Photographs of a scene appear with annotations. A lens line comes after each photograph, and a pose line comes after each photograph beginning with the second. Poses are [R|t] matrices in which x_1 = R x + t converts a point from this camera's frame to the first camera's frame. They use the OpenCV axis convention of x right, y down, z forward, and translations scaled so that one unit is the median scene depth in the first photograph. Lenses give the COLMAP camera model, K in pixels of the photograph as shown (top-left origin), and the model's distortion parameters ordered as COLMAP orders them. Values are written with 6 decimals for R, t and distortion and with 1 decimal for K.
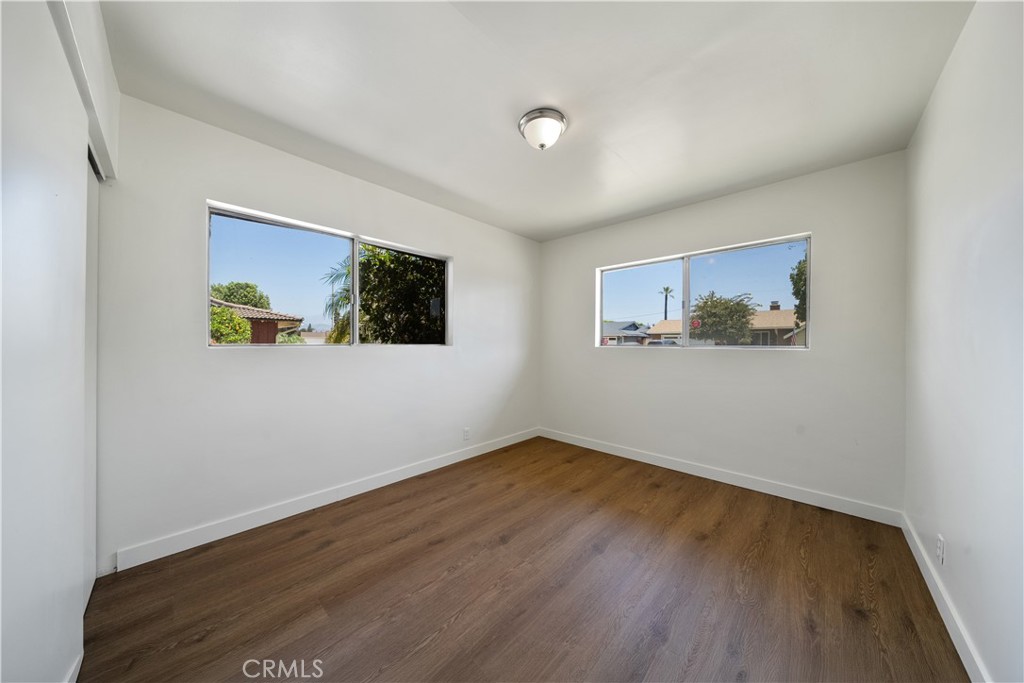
lens RADIAL K [[361.1, 0, 491.6], [0, 361.1, 343.7], [0, 0, 1]] dist [-0.002606, -0.000070]
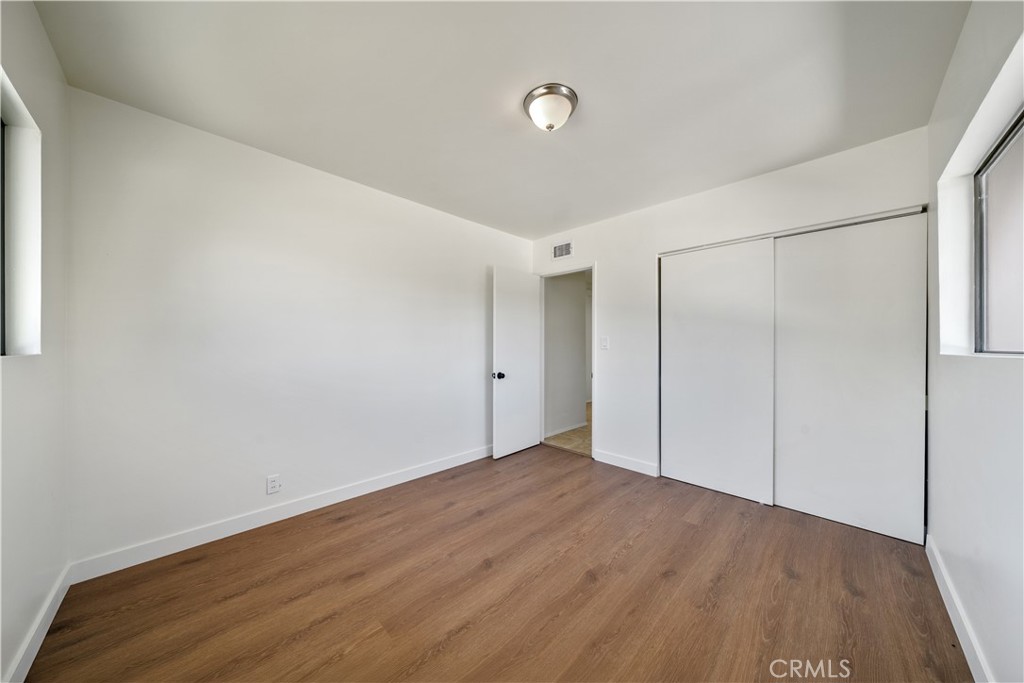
lens RADIAL K [[361.1, 0, 491.6], [0, 361.1, 343.7], [0, 0, 1]] dist [-0.002606, -0.000070]
pose [[-0.999587, -0.007528, 0.027745, 0.257748], [-0.007508, 0.999971, 0.000803, -0.004174], [-0.027751, 0.000594, -0.999615, 1.907672]]
